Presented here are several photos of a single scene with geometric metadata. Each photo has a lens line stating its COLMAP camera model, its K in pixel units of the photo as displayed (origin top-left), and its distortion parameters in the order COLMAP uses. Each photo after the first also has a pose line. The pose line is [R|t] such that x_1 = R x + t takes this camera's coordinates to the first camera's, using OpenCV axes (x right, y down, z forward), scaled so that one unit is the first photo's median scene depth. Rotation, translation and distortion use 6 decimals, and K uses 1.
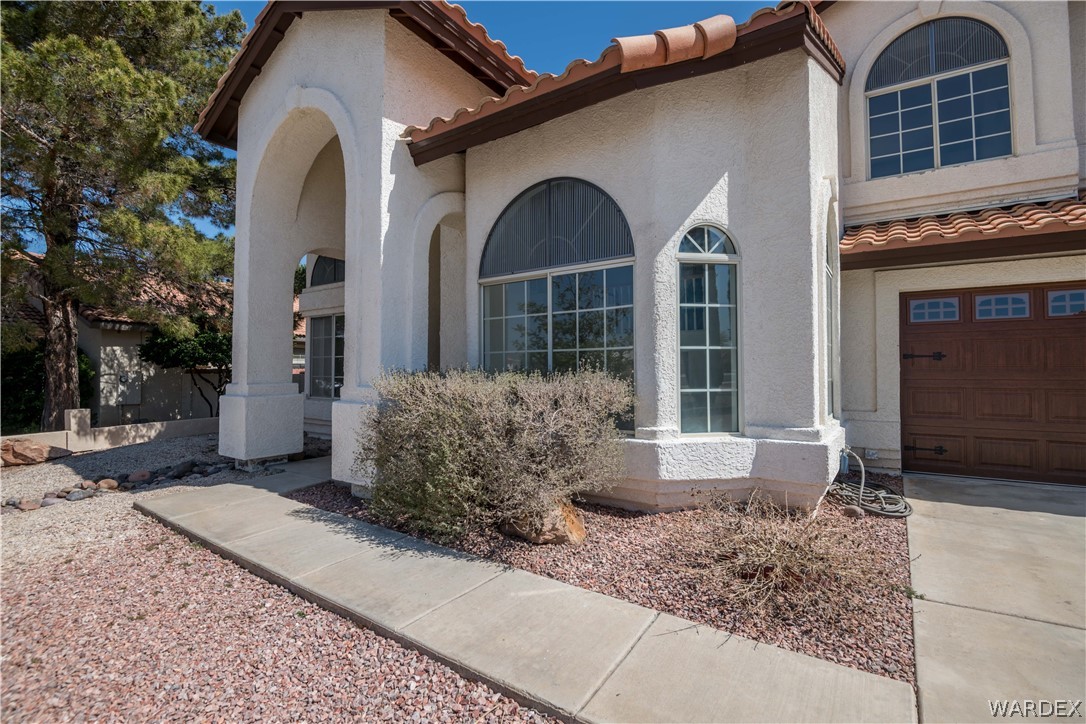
lens RADIAL K [[492.3, 0, 543.2], [0, 492.3, 360.2], [0, 0, 1]] dist [0.002597, -0.014469]
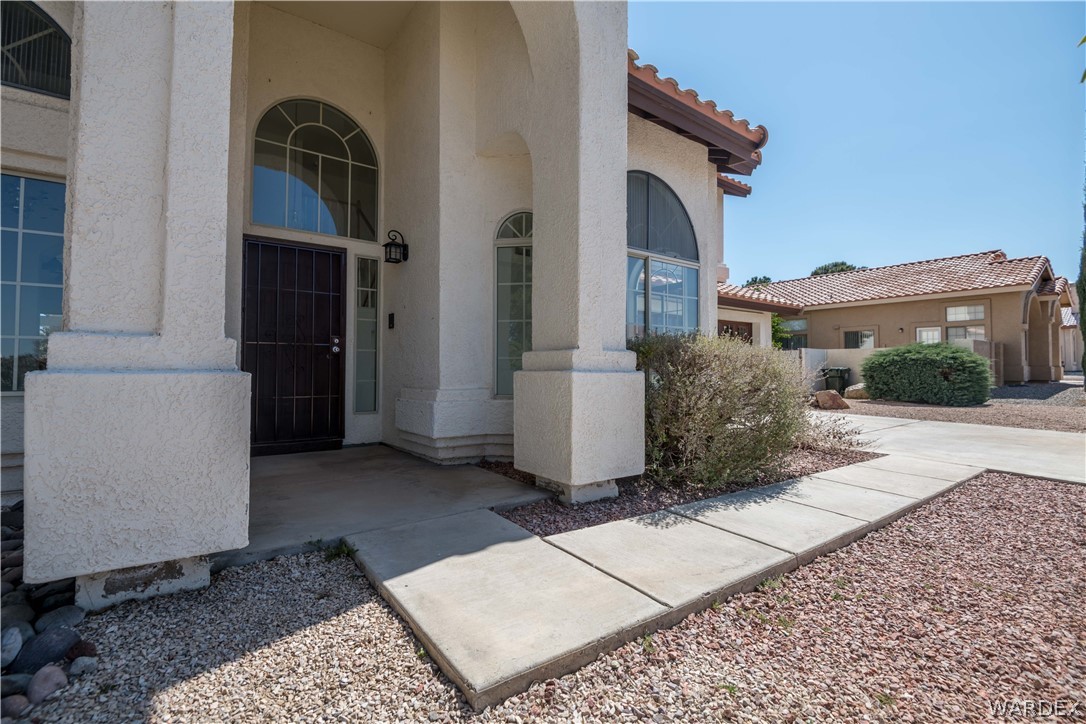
lens RADIAL K [[492.3, 0, 543.2], [0, 492.3, 360.2], [0, 0, 1]] dist [0.002597, -0.014469]
pose [[0.314258, 0.021776, 0.949088, -0.916680], [-0.027851, 0.999518, -0.013711, 0.067890], [-0.948929, -0.022124, 0.314713, 0.703530]]
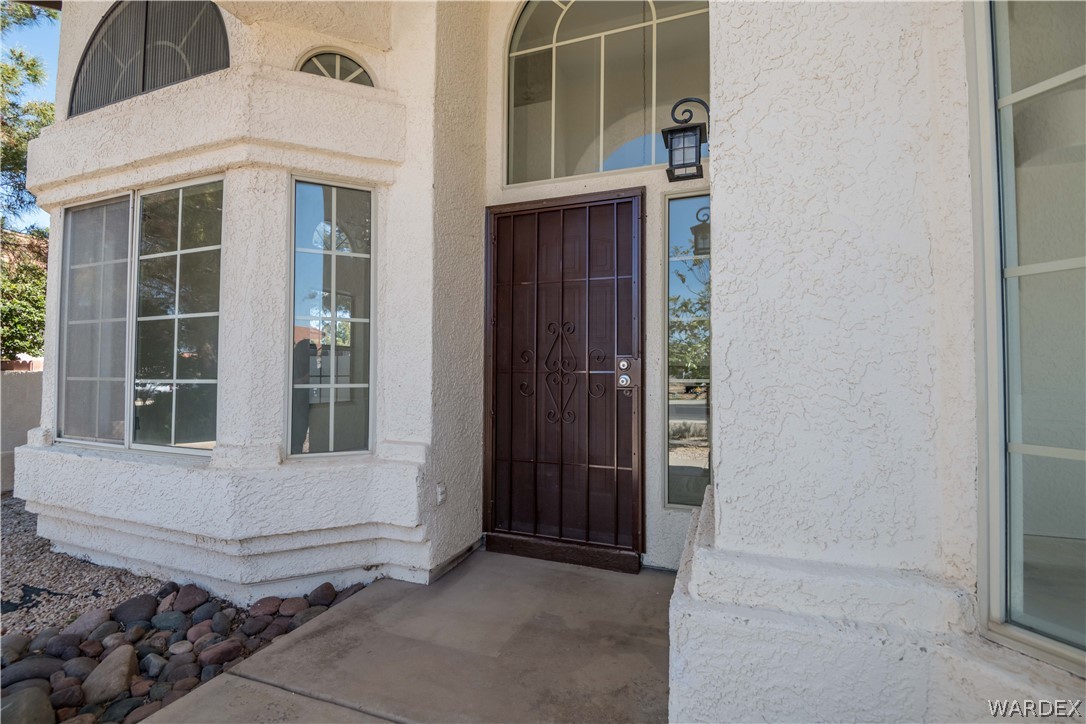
lens RADIAL K [[492.3, 0, 543.2], [0, 492.3, 360.2], [0, 0, 1]] dist [0.002597, -0.014469]
pose [[0.971125, 0.013001, 0.238218, -0.359037], [-0.013028, 0.999914, -0.001460, 0.027725], [-0.238217, -0.001686, 0.971210, 0.909850]]
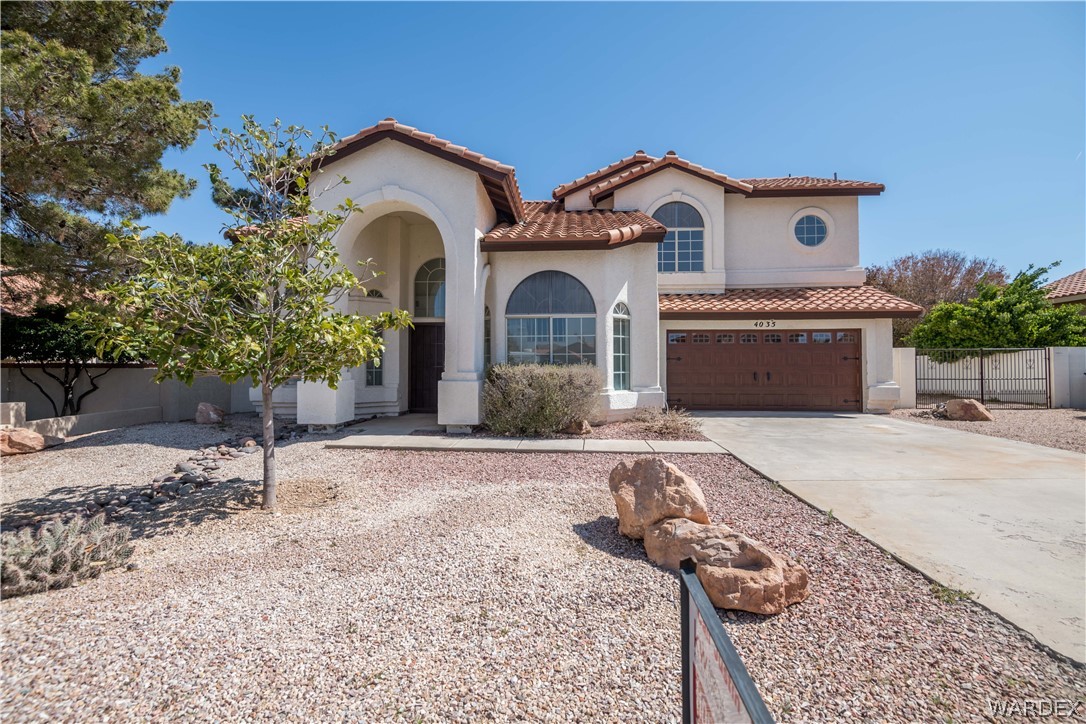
lens RADIAL K [[492.3, 0, 543.2], [0, 492.3, 360.2], [0, 0, 1]] dist [0.002597, -0.014469]
pose [[0.856660, 0.010861, 0.515767, -0.869469], [-0.013214, 0.999912, 0.000892, 0.003433], [-0.515712, -0.007579, 0.856728, -0.599728]]
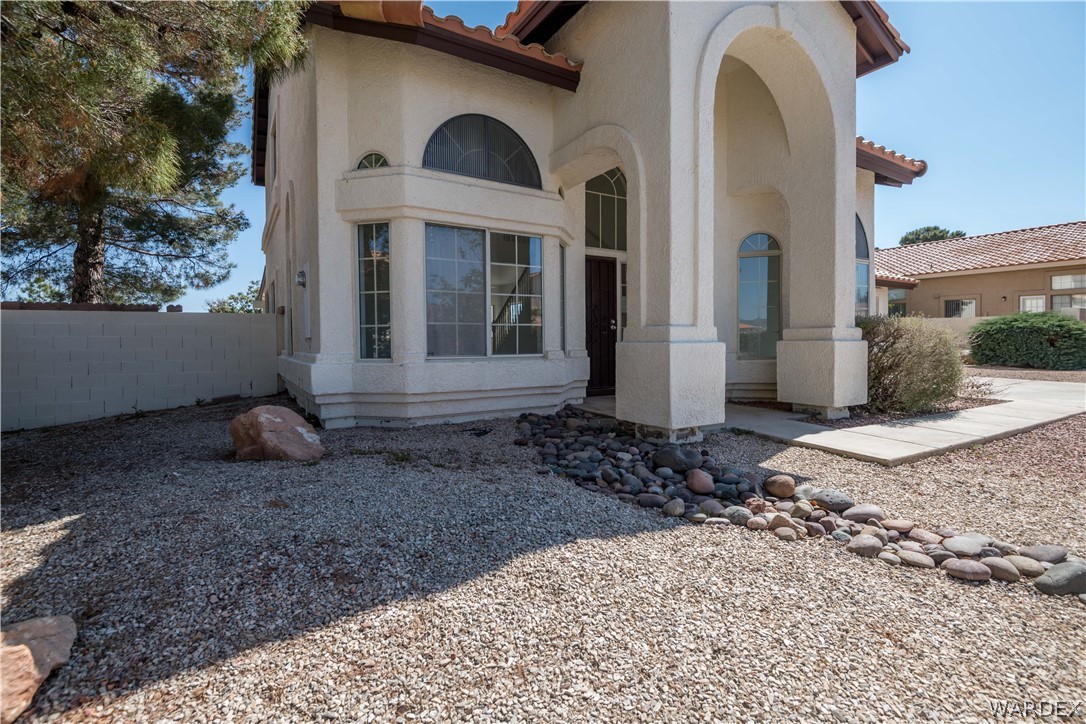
lens RADIAL K [[501.0, 0, 537.0], [0, 501.0, 353.4], [0, 0, 1]] dist [-0.030642, 0.000432]
pose [[0.423695, -0.023611, 0.905497, -1.494116], [-0.017060, 0.999275, 0.034039, 0.073890], [-0.905644, -0.029870, 0.422985, 0.967045]]
